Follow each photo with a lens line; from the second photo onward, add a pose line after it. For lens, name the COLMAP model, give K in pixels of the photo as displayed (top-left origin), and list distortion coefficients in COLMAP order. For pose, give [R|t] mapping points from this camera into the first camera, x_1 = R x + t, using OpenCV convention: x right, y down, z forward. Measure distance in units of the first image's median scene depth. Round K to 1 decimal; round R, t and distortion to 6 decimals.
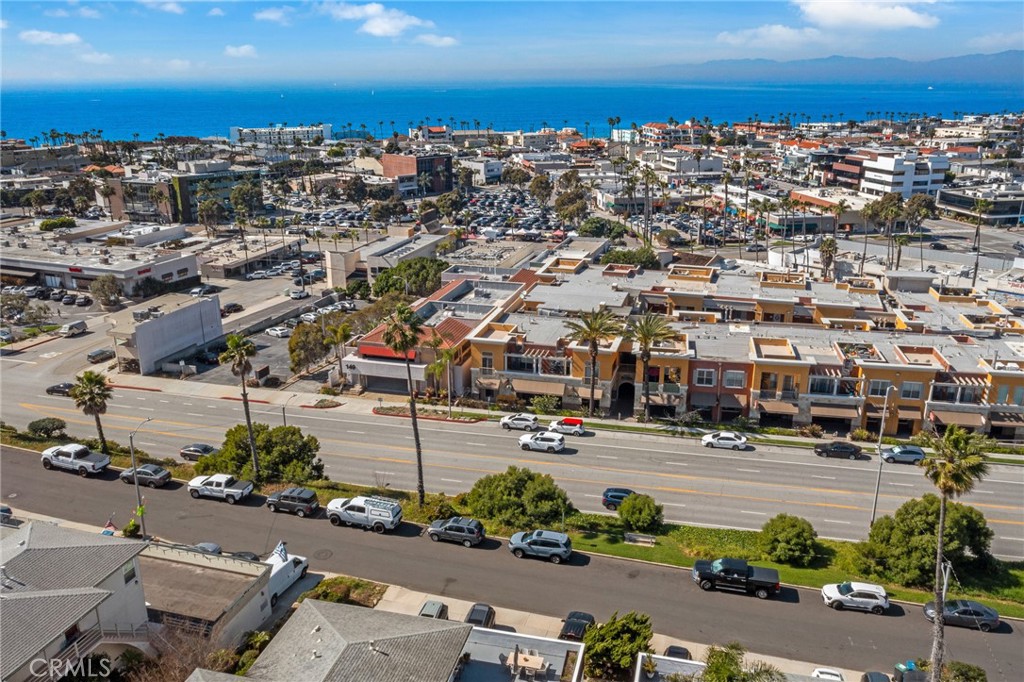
lens RADIAL K [[824.6, 0, 516.1], [0, 824.6, 339.7], [0, 0, 1]] dist [-0.011097, -0.002866]
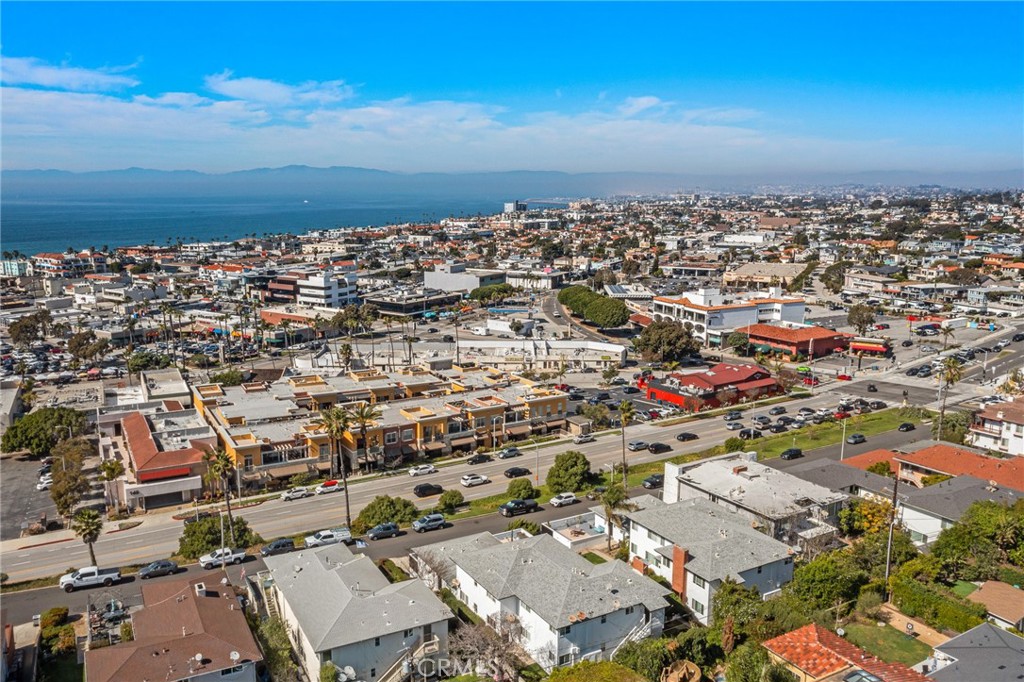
lens RADIAL K [[824.6, 0, 516.1], [0, 824.6, 339.7], [0, 0, 1]] dist [-0.011097, -0.002866]
pose [[0.714937, -0.121719, 0.688513, -0.602403], [0.208924, 0.976931, -0.044234, -0.016829], [-0.667245, 0.175471, 0.723874, -0.304928]]
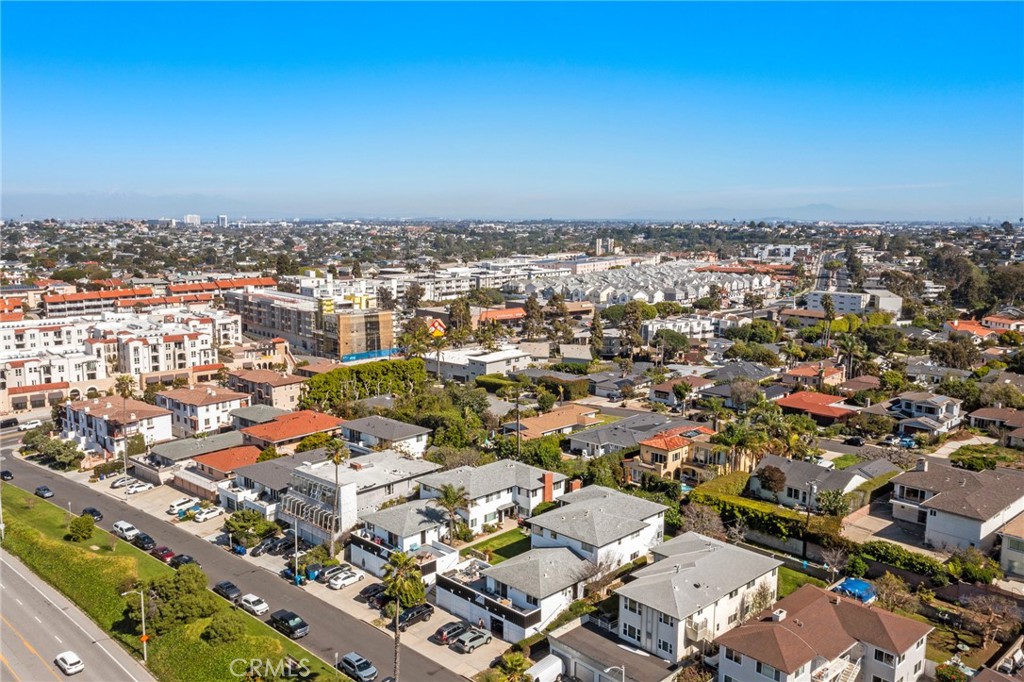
lens RADIAL K [[824.6, 0, 516.1], [0, 824.6, 339.7], [0, 0, 1]] dist [-0.011097, -0.002866]
pose [[-0.843414, -0.075686, 0.531907, -0.506710], [0.170323, 0.901295, 0.398318, -0.423285], [-0.509552, 0.426543, -0.747273, 0.944590]]
